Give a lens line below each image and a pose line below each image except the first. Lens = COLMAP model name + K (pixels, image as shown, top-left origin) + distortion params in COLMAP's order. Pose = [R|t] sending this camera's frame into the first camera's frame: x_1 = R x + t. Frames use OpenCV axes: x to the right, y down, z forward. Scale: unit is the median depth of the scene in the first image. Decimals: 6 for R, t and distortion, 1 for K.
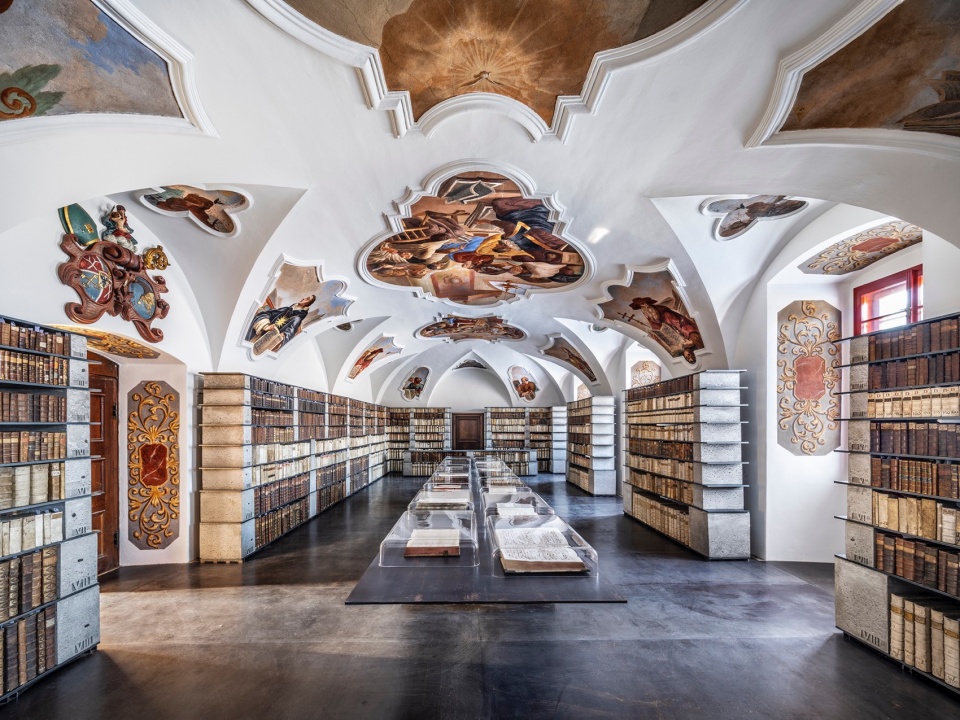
lens RADIAL K [[383.7, 0, 473.4], [0, 383.7, 422.4], [0, 0, 1]] dist [0.006437, -0.004258]
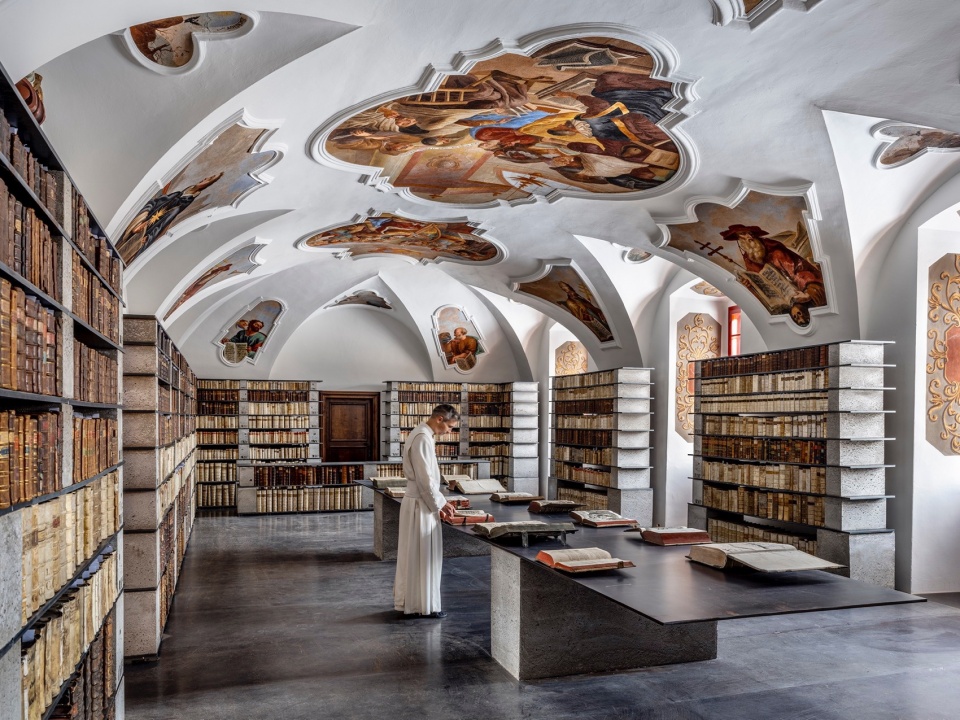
lens RADIAL K [[782.4, 0, 478.8], [0, 782.4, 428.3], [0, 0, 1]] dist [-0.027927, 0.036249]
pose [[0.954376, -0.002020, 0.298602, -0.379309], [-0.004816, 0.999743, 0.022157, 0.001678], [-0.298570, -0.022584, 0.954121, -0.151684]]
